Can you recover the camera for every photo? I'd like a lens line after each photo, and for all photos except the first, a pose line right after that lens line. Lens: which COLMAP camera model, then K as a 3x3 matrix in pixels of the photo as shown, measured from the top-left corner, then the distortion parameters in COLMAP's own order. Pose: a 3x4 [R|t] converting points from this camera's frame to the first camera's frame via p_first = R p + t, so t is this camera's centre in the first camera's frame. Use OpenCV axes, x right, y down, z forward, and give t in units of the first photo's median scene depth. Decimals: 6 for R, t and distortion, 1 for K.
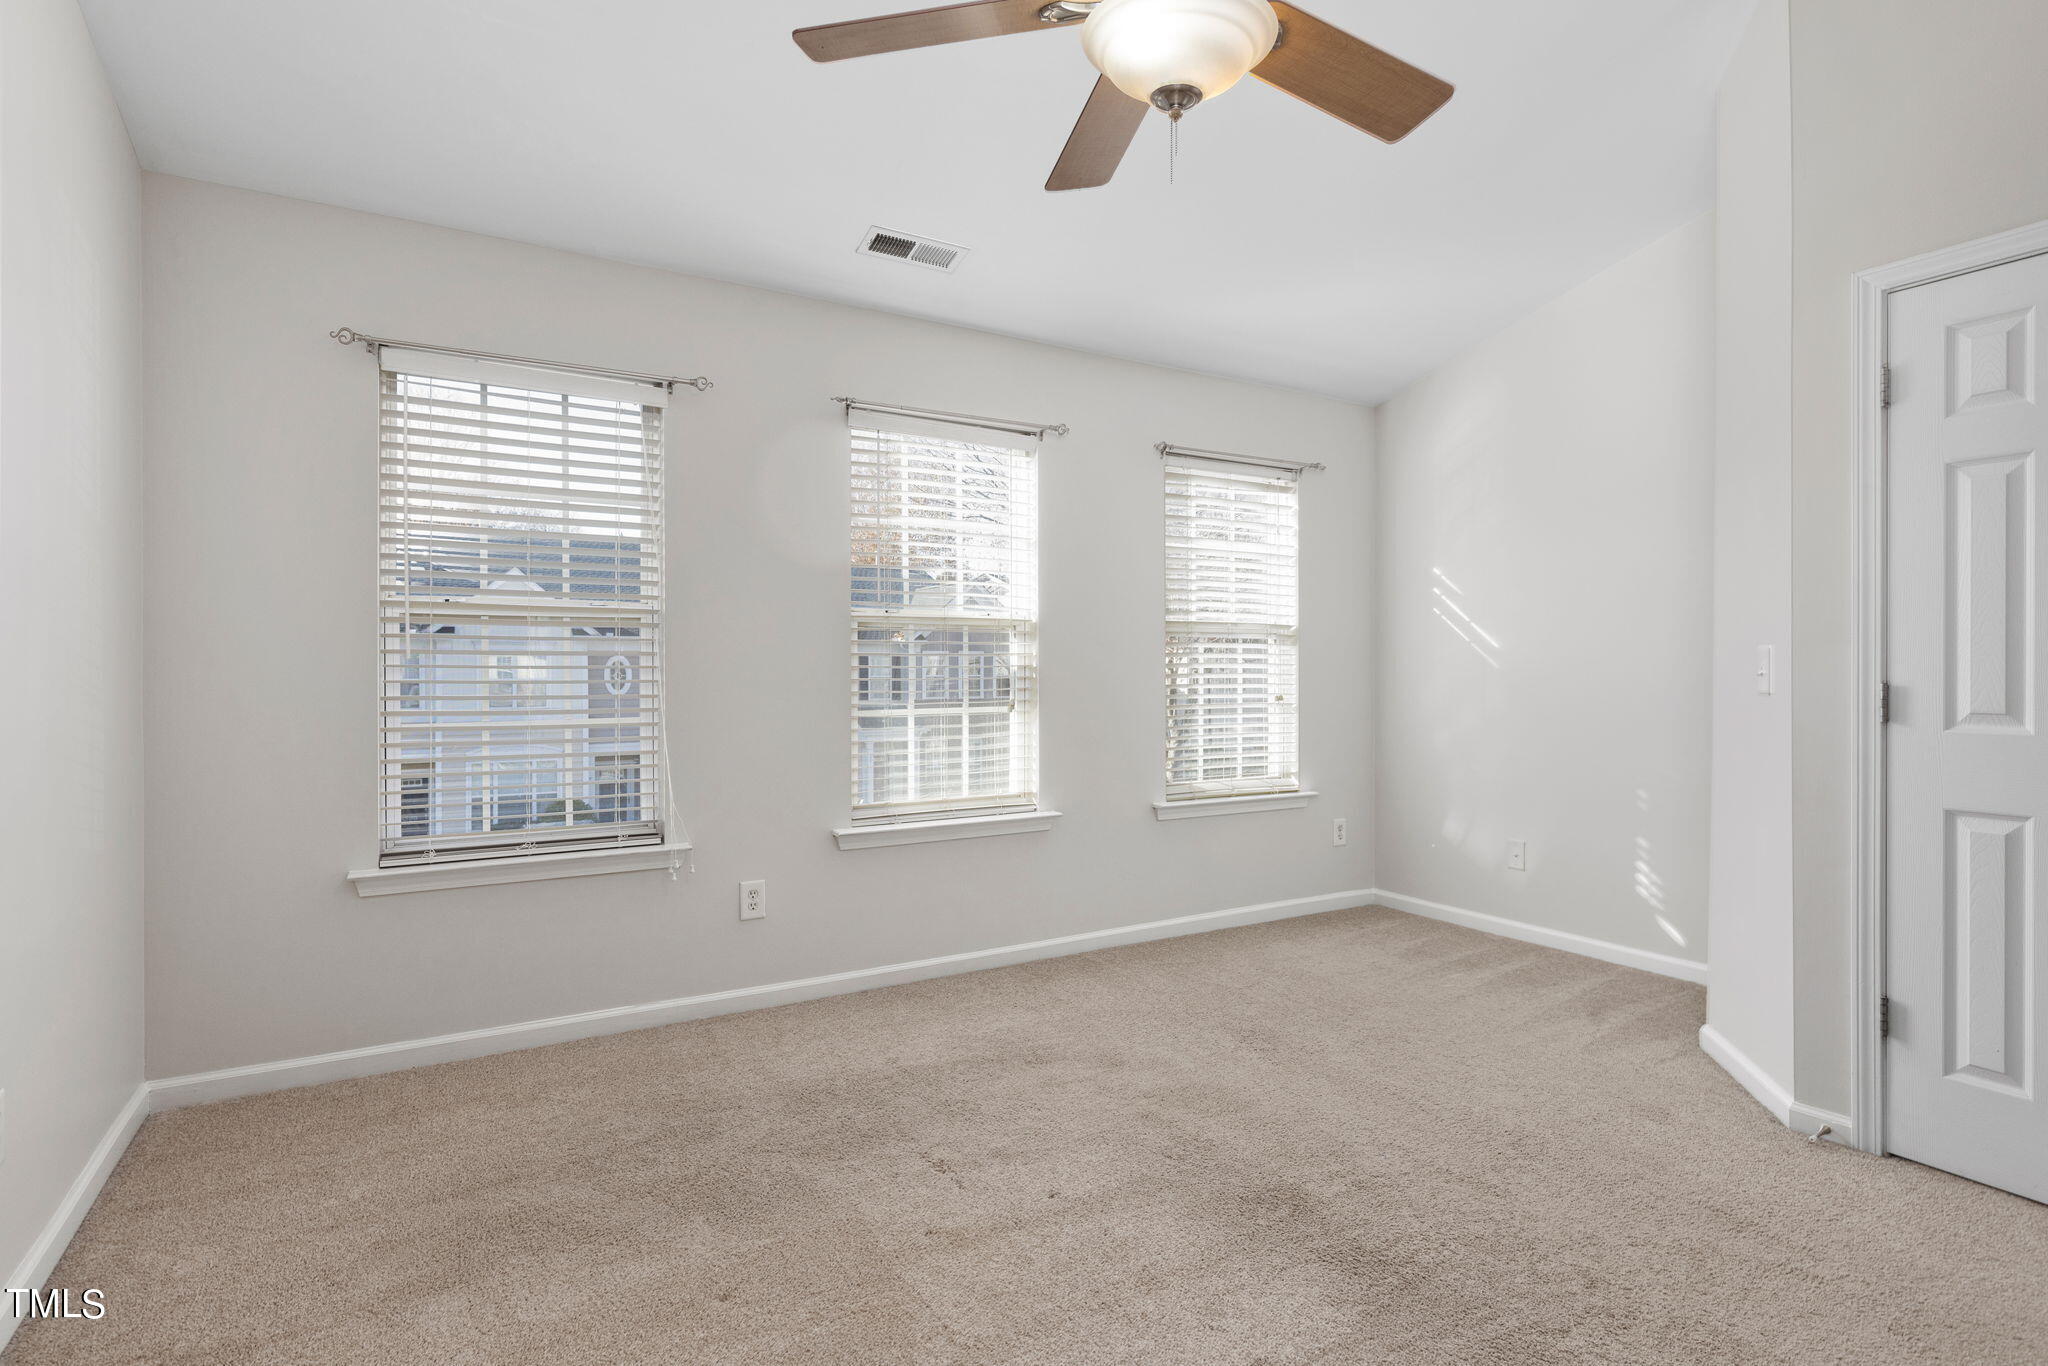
lens RADIAL K [[1022.3, 0, 1030.0], [0, 1022.3, 663.8], [0, 0, 1]] dist [0.001006, -0.000283]
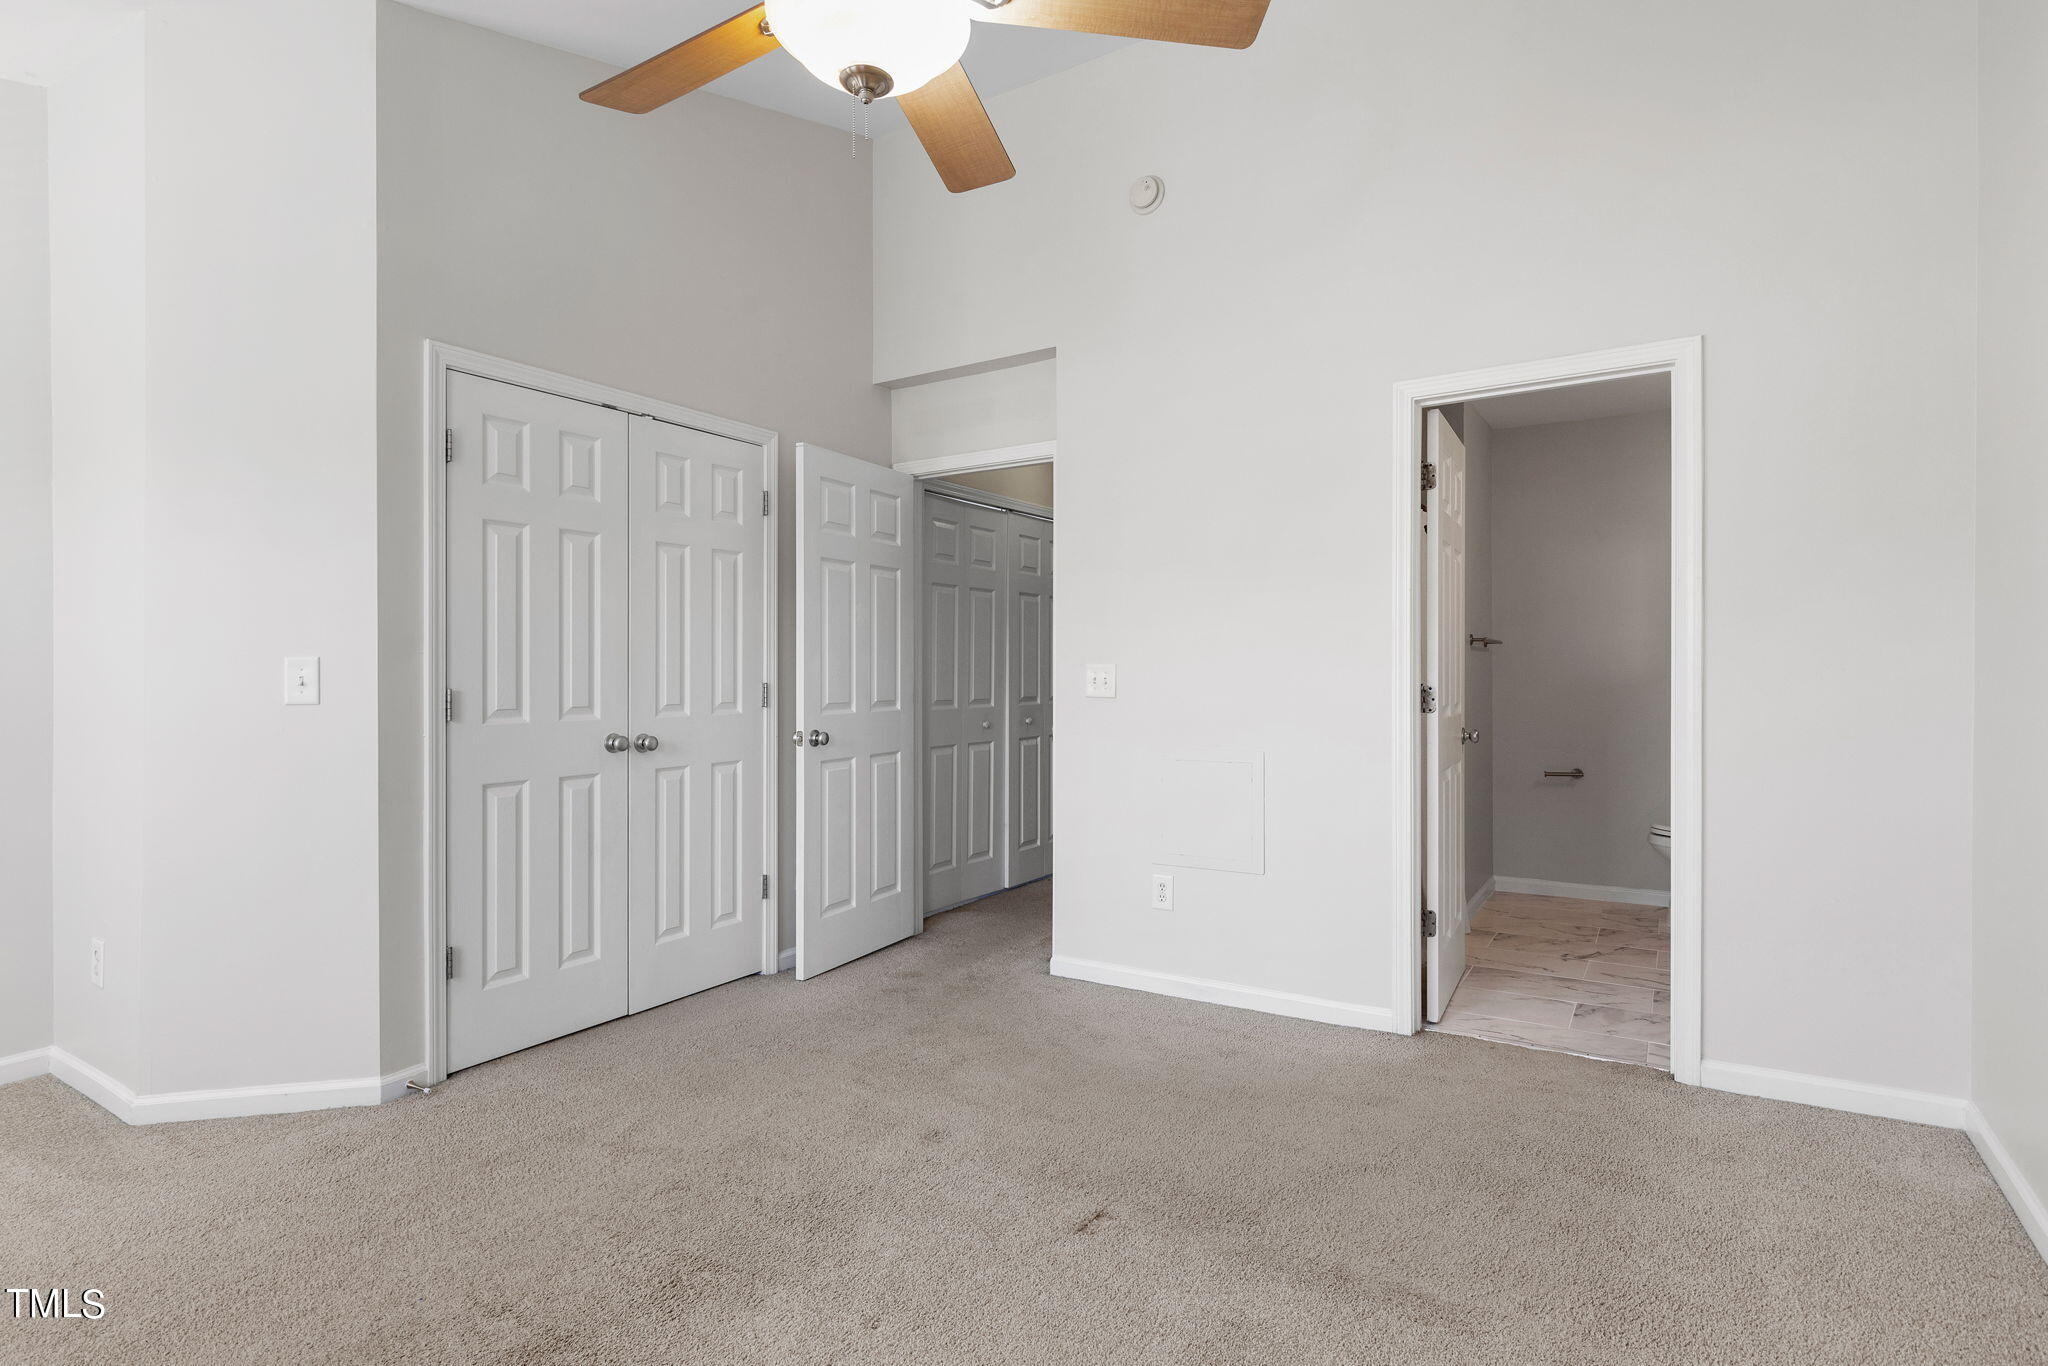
lens RADIAL K [[1020.7, 0, 1024.0], [0, 1020.7, 683.0], [0, 0, 1]] dist [0.001266, -0.000234]
pose [[-0.457687, -0.001827, 0.889112, -0.196935], [0.004135, 0.999983, 0.004184, 0.003609], [-0.889104, 0.005592, -0.457671, 0.336110]]
